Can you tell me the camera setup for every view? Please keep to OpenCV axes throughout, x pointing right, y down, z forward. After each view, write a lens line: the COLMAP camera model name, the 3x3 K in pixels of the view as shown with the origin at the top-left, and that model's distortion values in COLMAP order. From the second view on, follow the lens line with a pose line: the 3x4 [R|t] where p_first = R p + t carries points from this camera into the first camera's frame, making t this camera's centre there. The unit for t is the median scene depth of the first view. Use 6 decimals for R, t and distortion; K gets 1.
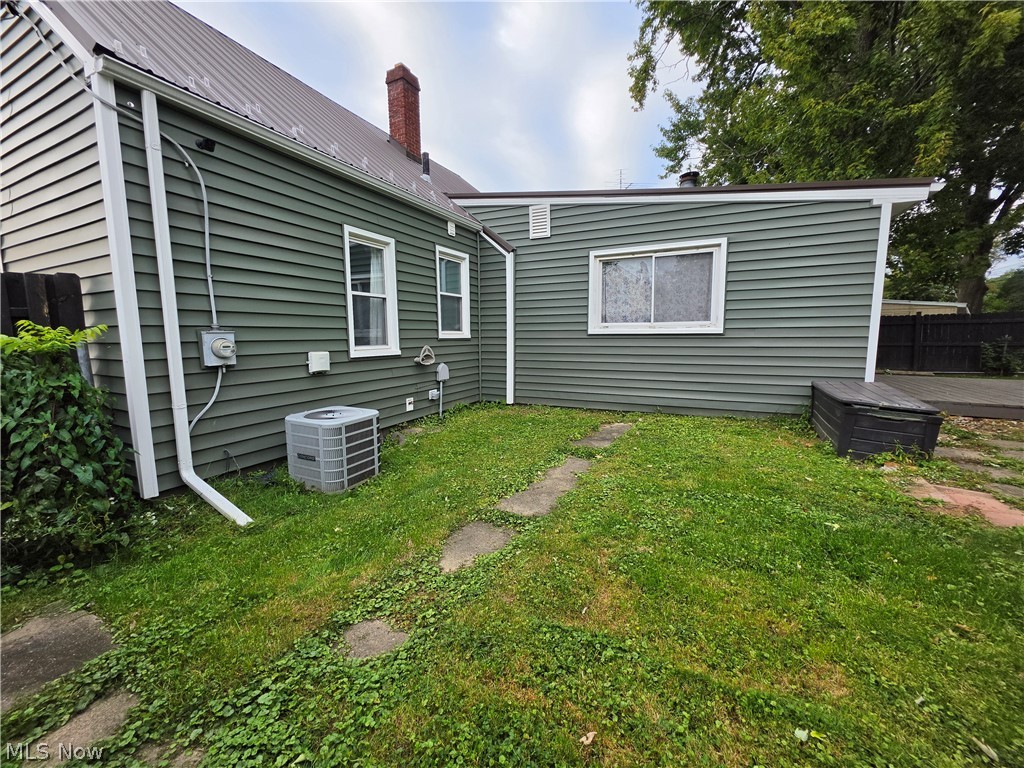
lens RADIAL K [[408.8, 0, 508.6], [0, 408.8, 380.3], [0, 0, 1]] dist [-0.001857, 0.000372]
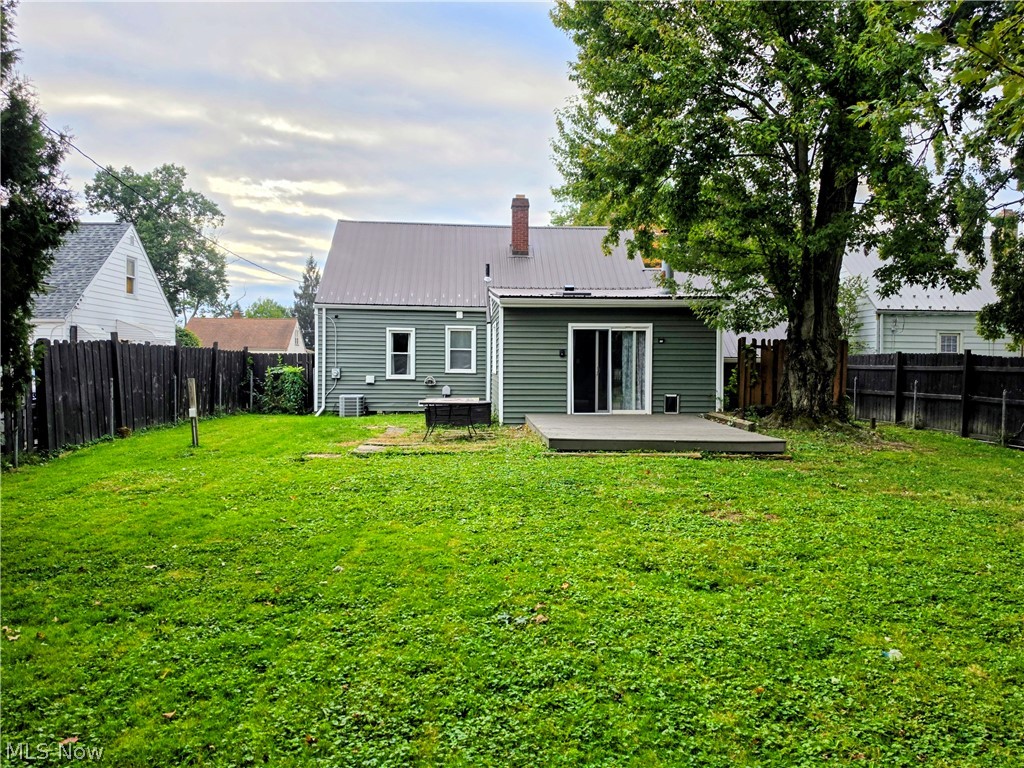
lens RADIAL K [[739.7, 0, 512.0], [0, 739.7, 384.0], [0, 0, 1]] dist [0.049231, -0.000926]
pose [[0.540126, 0.037673, -0.840740, 3.384039], [-0.111811, 0.993354, -0.027320, 0.011887], [0.834123, 0.108761, 0.540749, -0.712076]]
